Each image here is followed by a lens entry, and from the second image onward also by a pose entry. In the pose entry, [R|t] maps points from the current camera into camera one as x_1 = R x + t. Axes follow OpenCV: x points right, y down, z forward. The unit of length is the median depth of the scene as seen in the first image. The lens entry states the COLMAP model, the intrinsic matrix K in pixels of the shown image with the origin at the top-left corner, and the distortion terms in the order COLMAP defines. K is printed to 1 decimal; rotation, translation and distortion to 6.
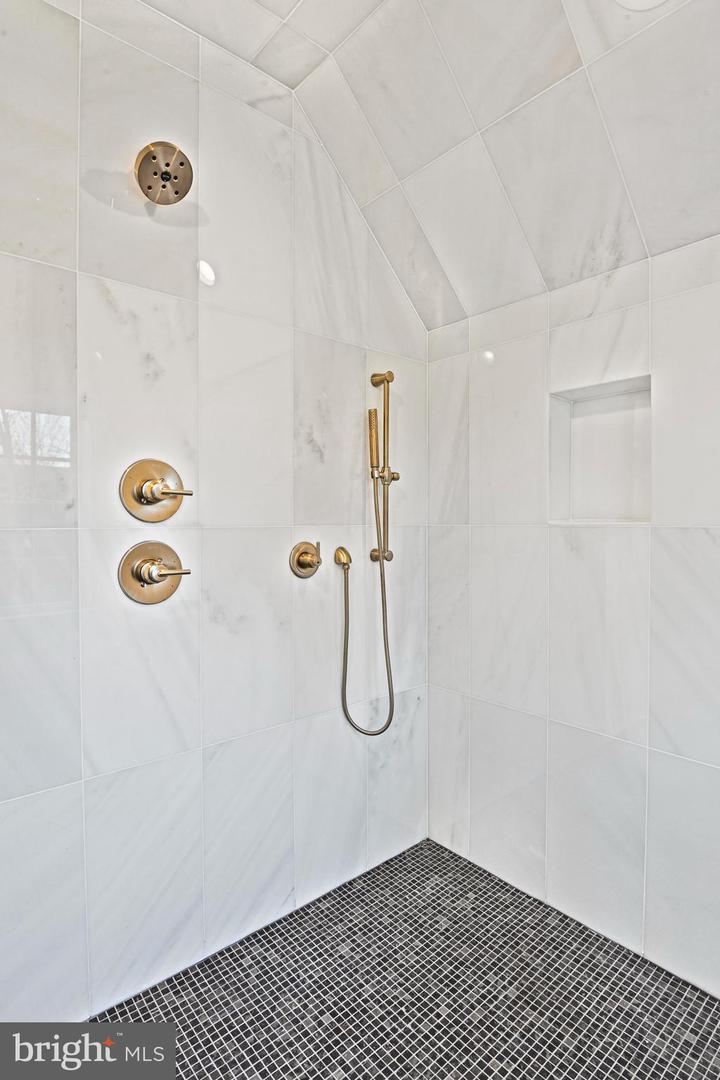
lens RADIAL K [[553.2, 0, 360.0], [0, 553.2, 540.0], [0, 0, 1]] dist [0.000876, -0.022965]
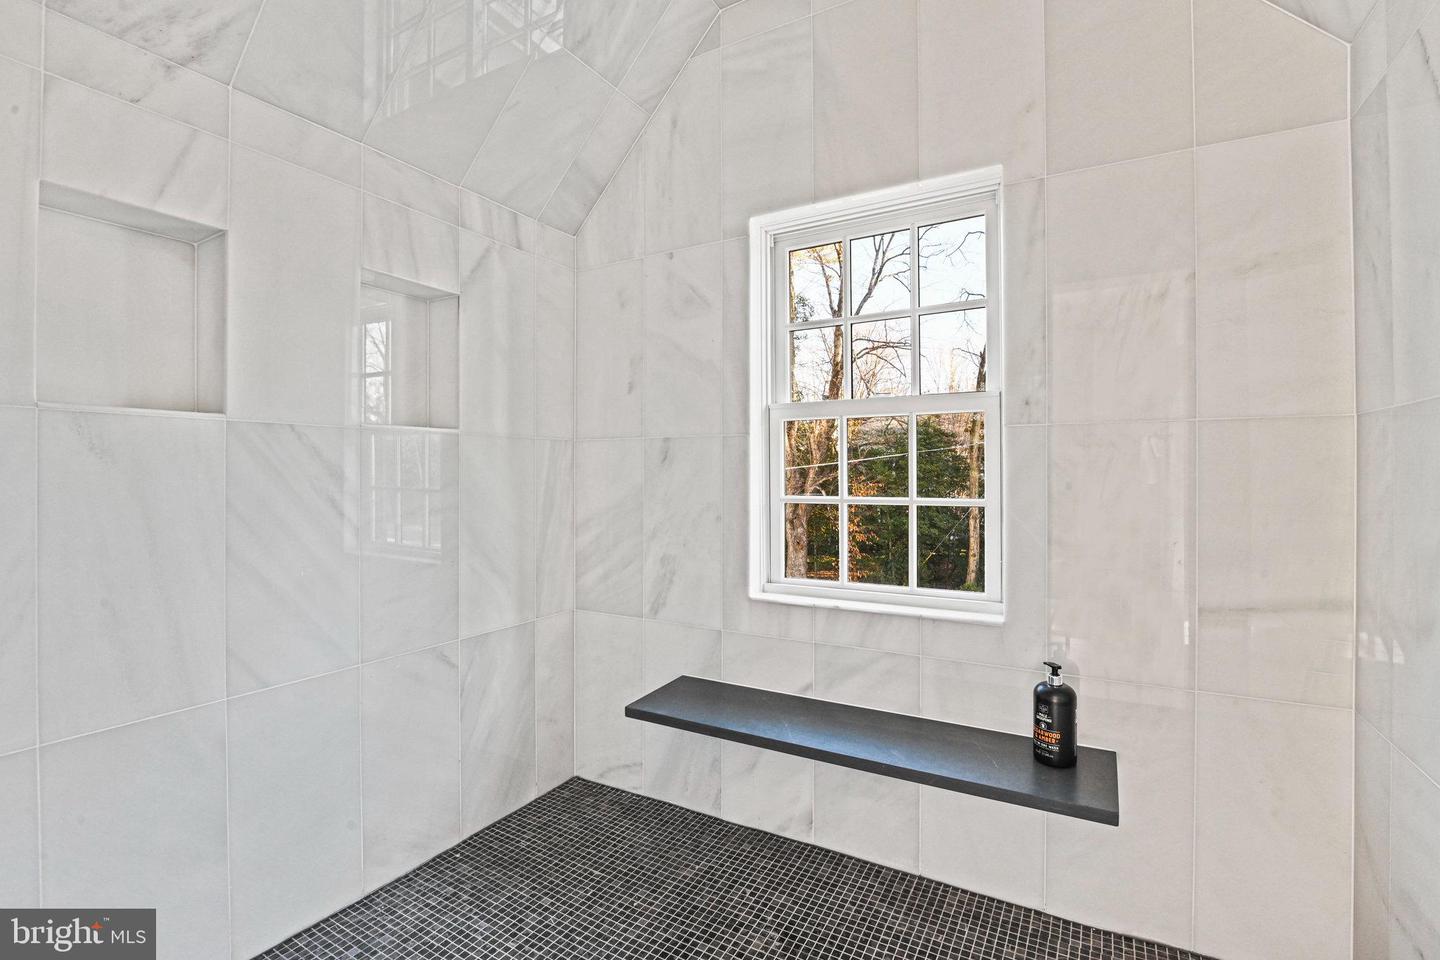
lens RADIAL K [[660.5, 0, 720.0], [0, 660.5, 480.0], [0, 0, 1]] dist [-0.014536, -0.001652]
pose [[-0.320409, -0.010483, 0.947221, -0.517622], [0.032619, 0.999224, 0.022092, 0.055817], [-0.946717, 0.037976, -0.319819, 0.543261]]
